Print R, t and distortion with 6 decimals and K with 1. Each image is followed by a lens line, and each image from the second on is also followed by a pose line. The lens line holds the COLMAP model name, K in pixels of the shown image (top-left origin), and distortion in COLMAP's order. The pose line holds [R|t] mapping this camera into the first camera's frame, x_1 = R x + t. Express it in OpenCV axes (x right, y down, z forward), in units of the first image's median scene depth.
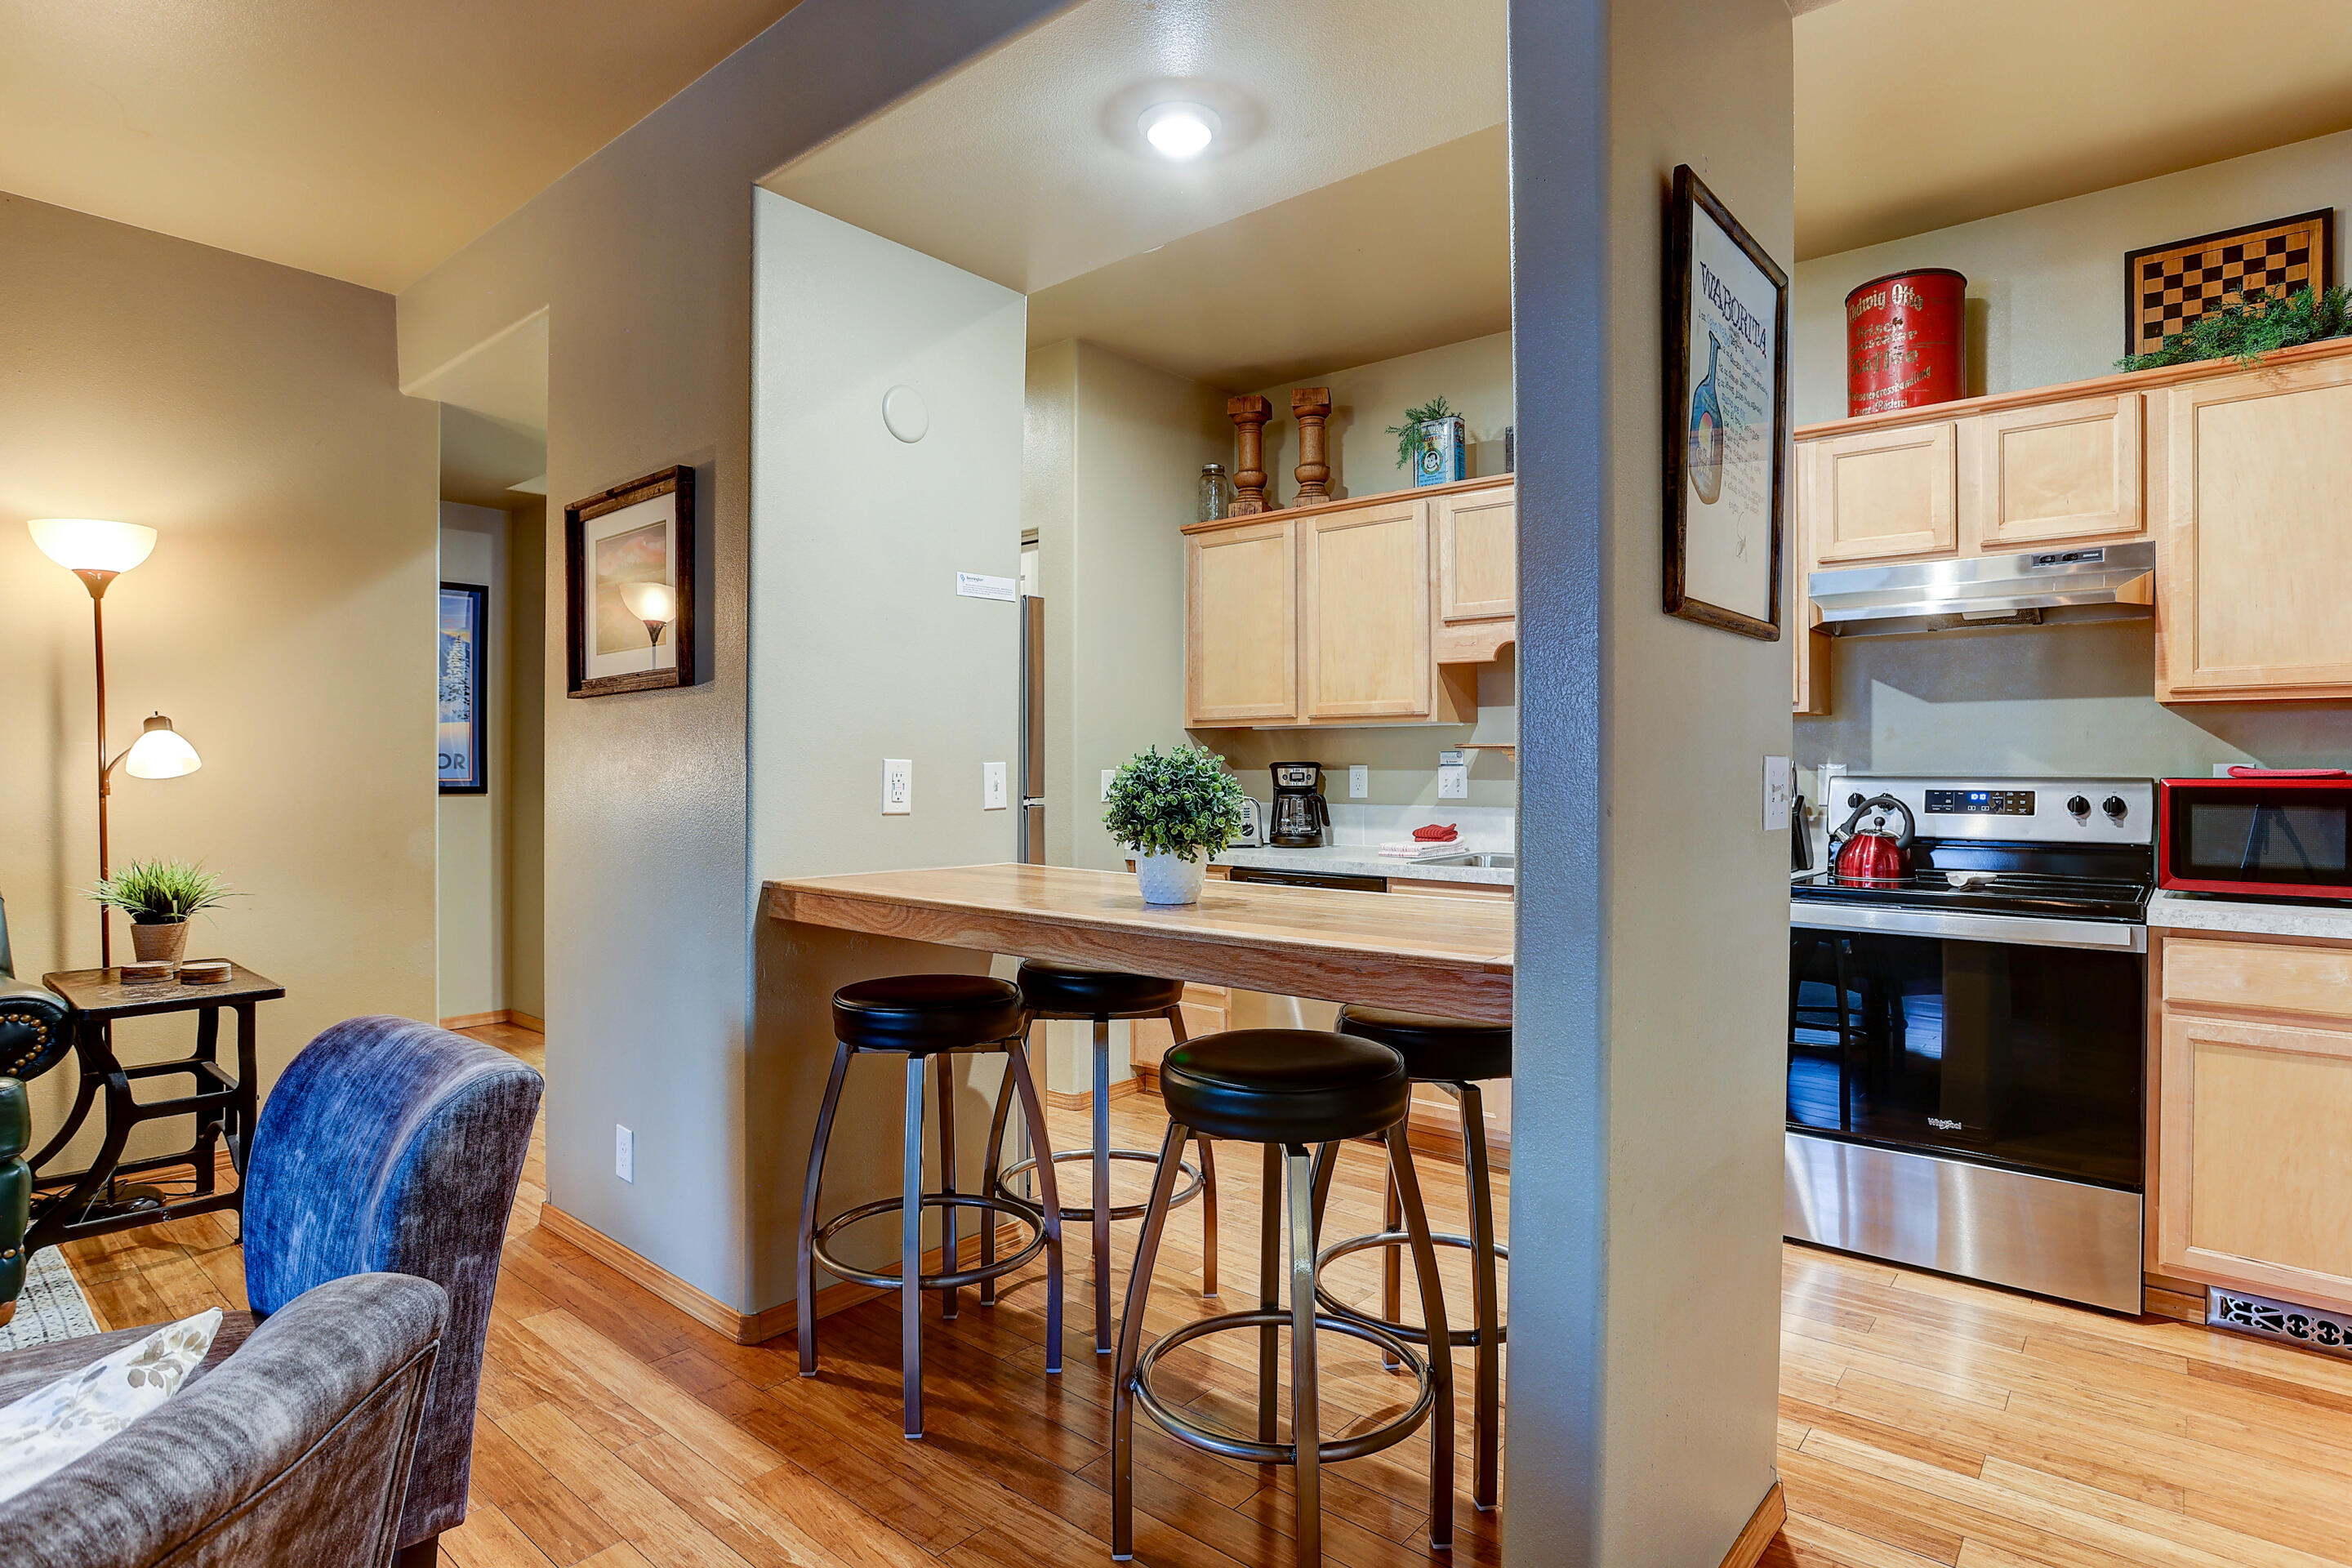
lens RADIAL K [[1228.4, 0, 1176.0], [0, 1228.4, 784.0], [0, 0, 1]] dist [-0.027096, 0.000819]
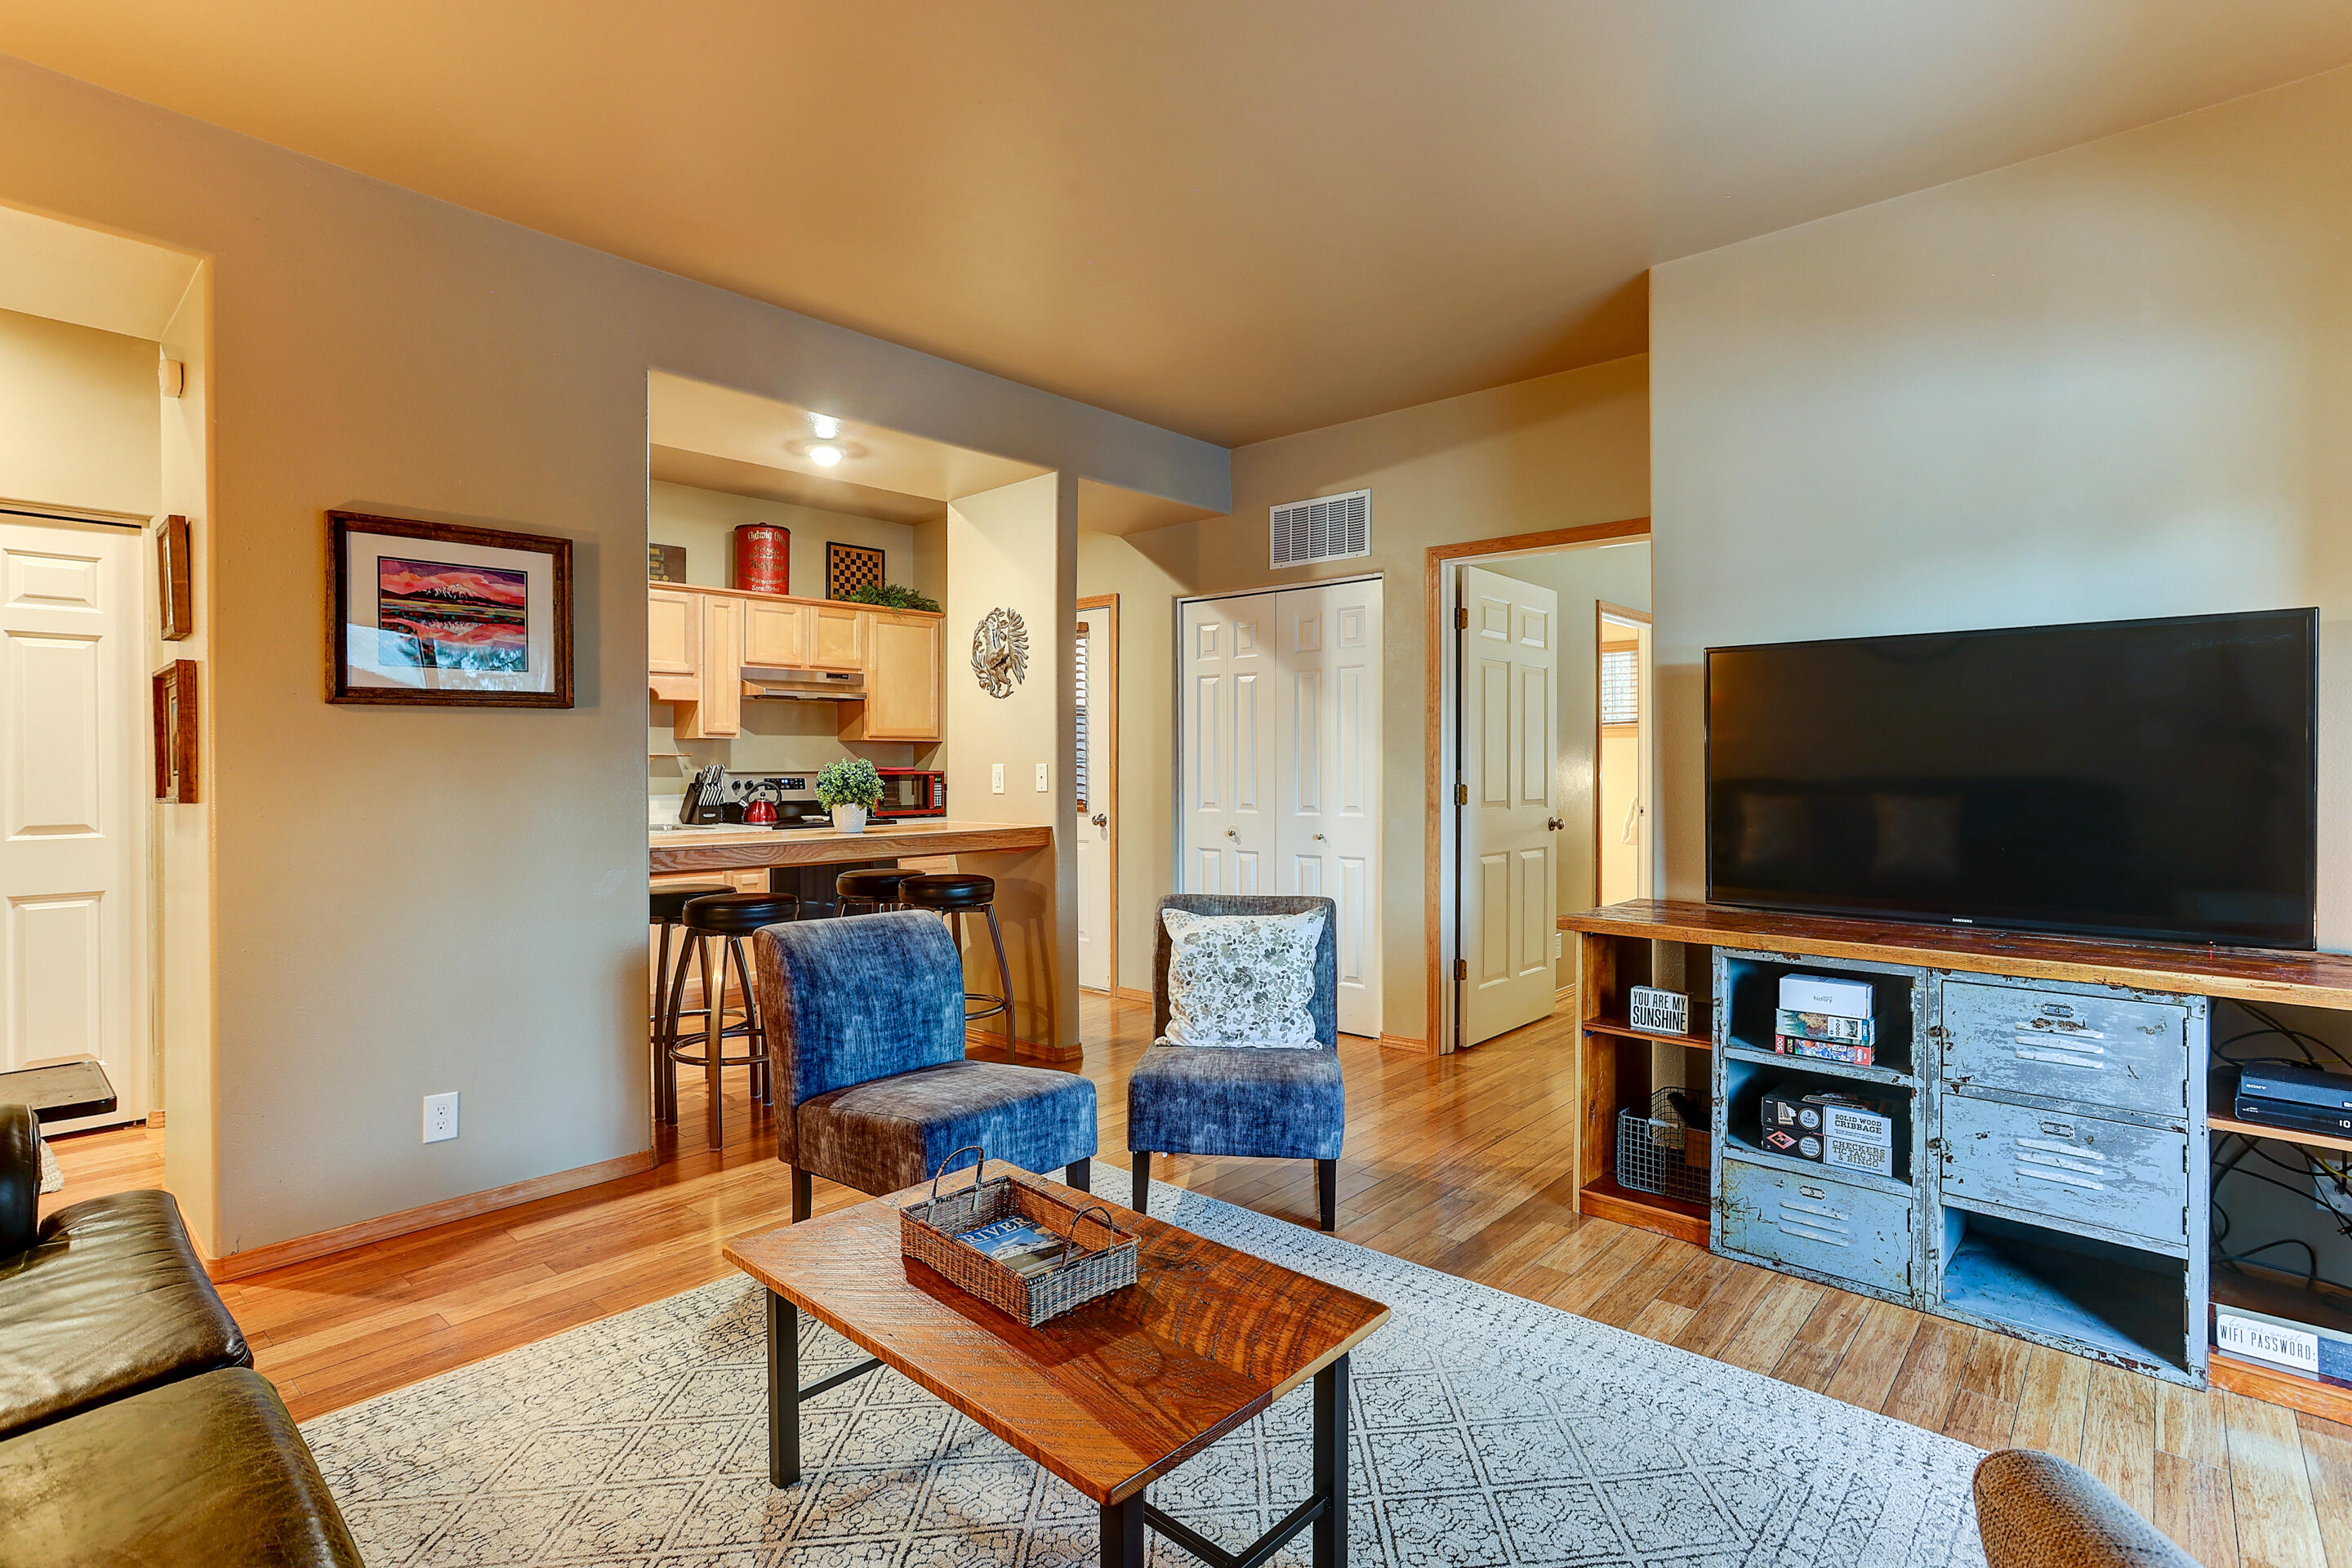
lens RADIAL K [[1166.0, 0, 1205.9], [0, 1166.0, 772.5], [0, 0, 1]] dist [-0.045806, 0.030086]
pose [[0.008665, -0.007378, 0.999935, -1.336018], [0.015751, 0.999850, 0.007241, -0.008236], [-0.999838, 0.015687, 0.008780, 0.253502]]
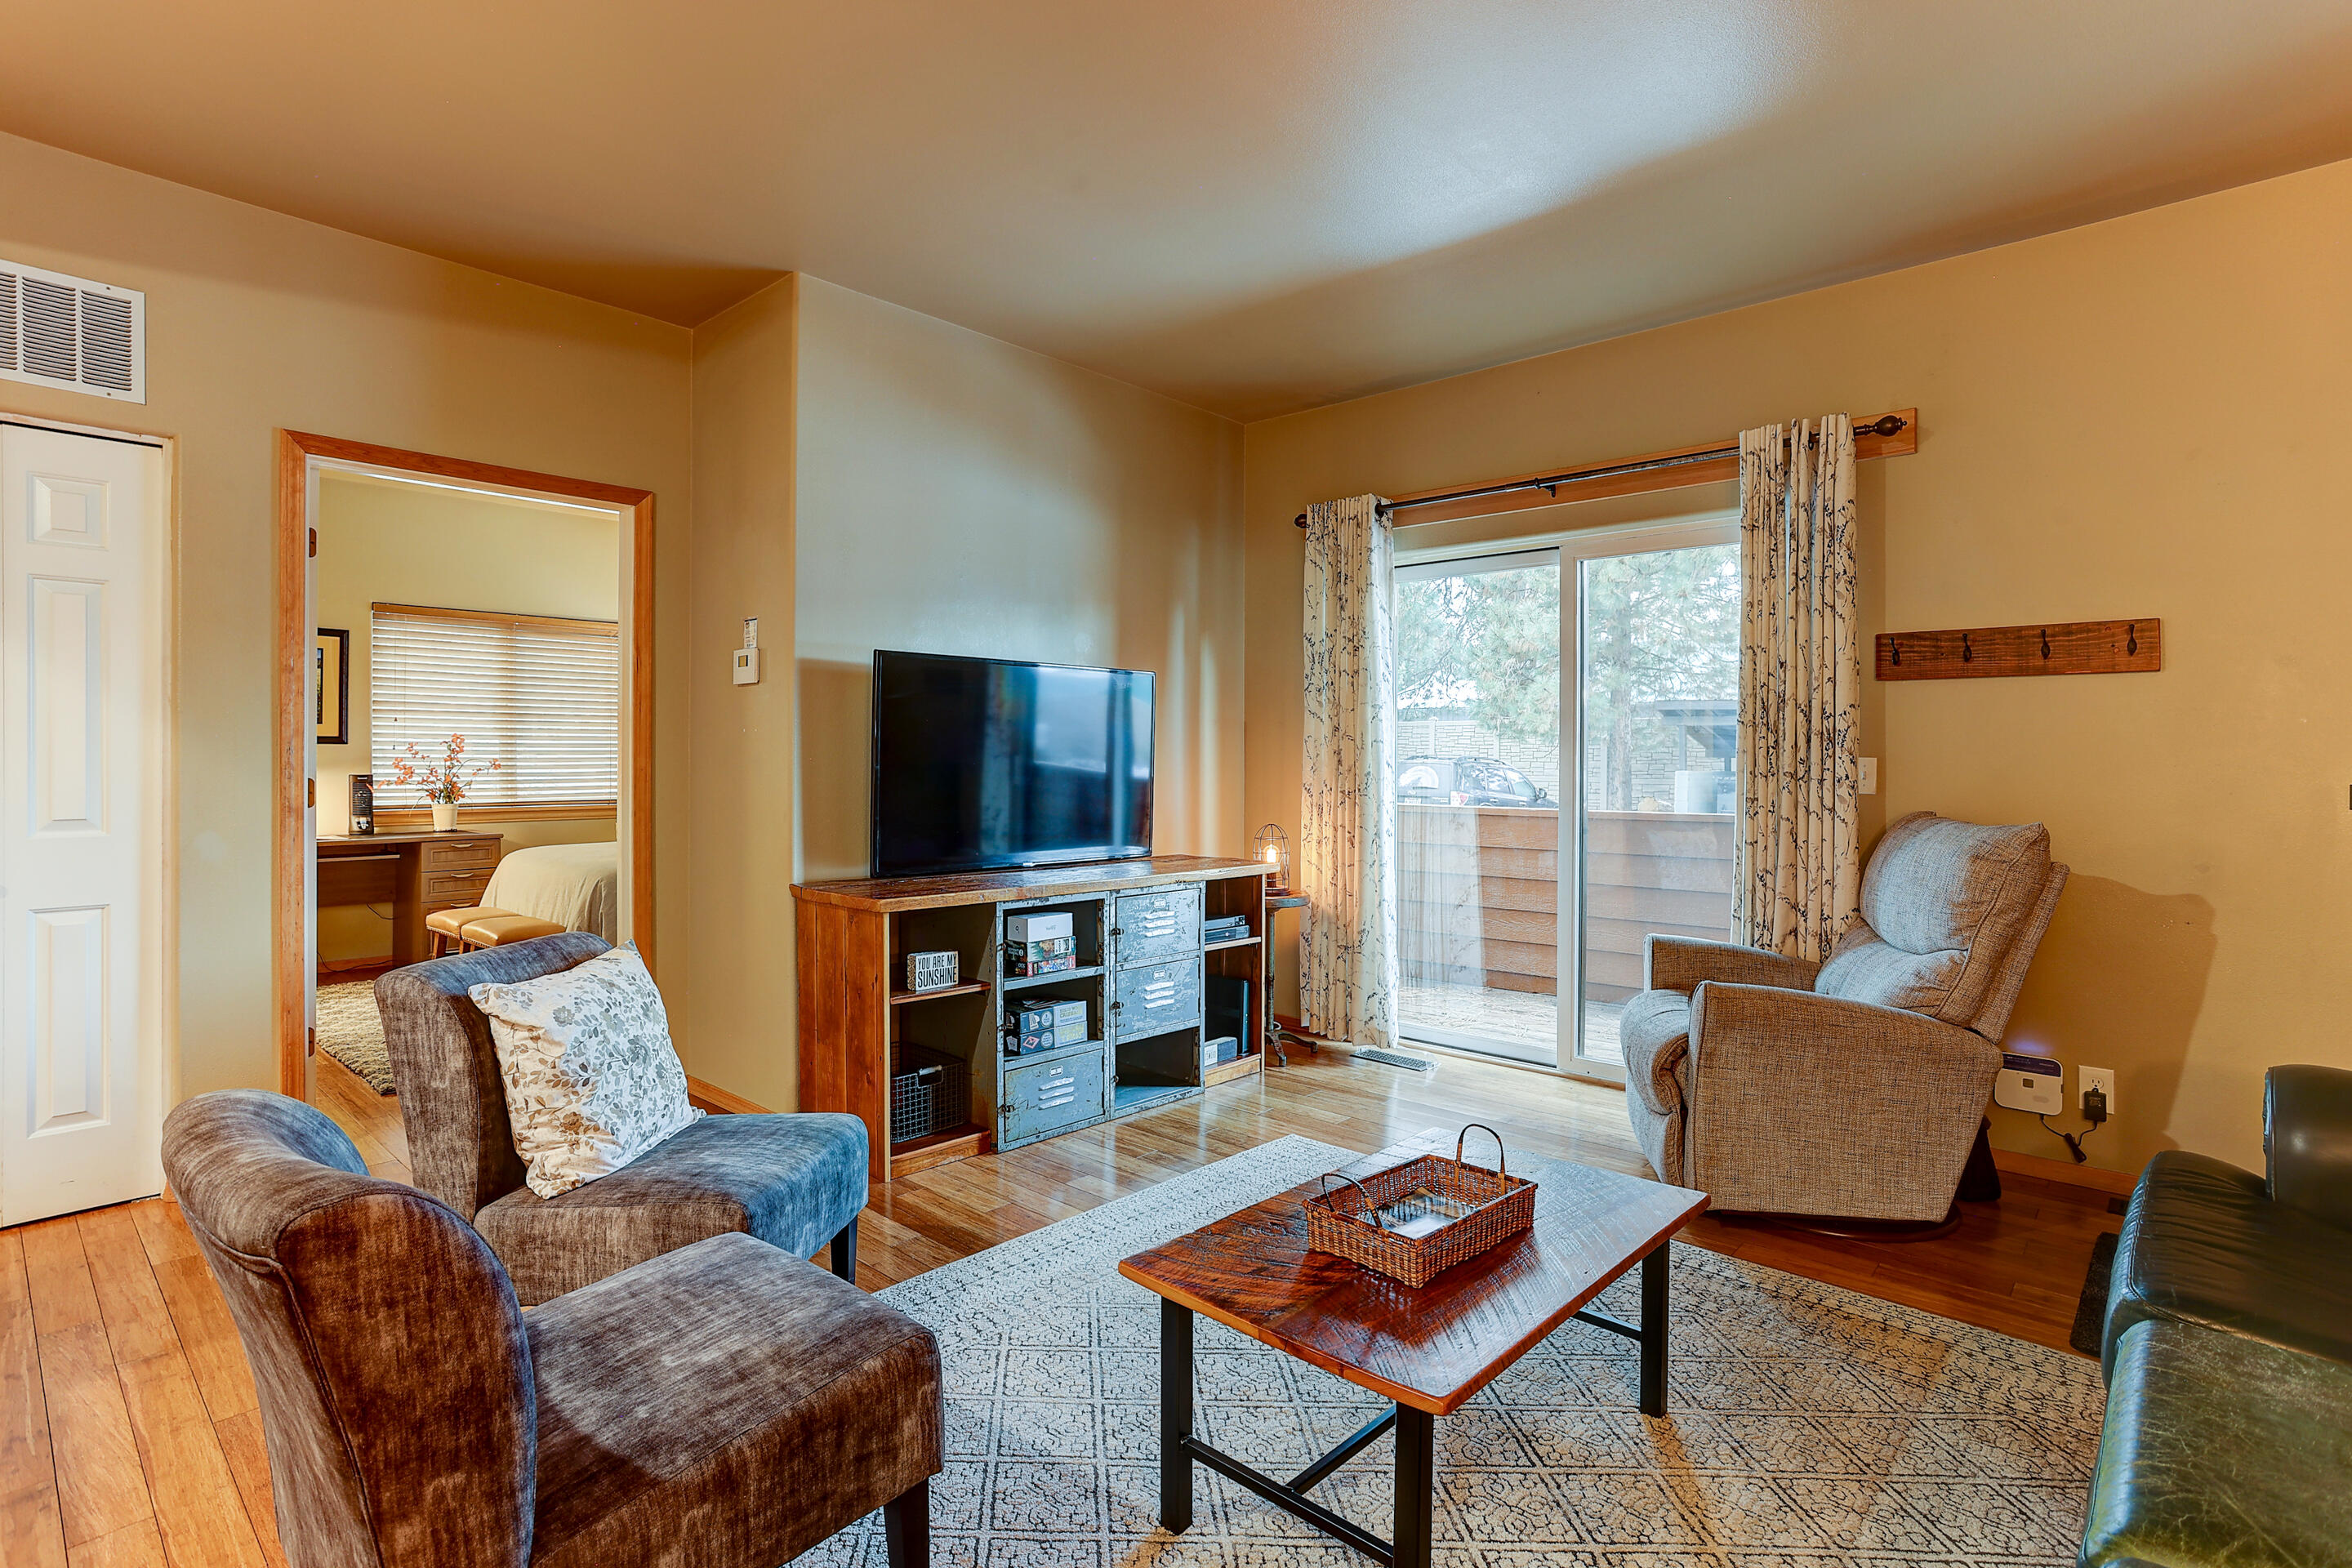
lens RADIAL K [[1124.1, 0, 1176.0], [0, 1124.1, 784.0], [0, 0, 1]] dist [-0.000078, -0.000059]
pose [[-0.999200, -0.004657, 0.039708, -0.664791], [-0.003487, 0.999559, 0.029480, -0.005991], [-0.039828, 0.029318, -0.998776, 0.912907]]
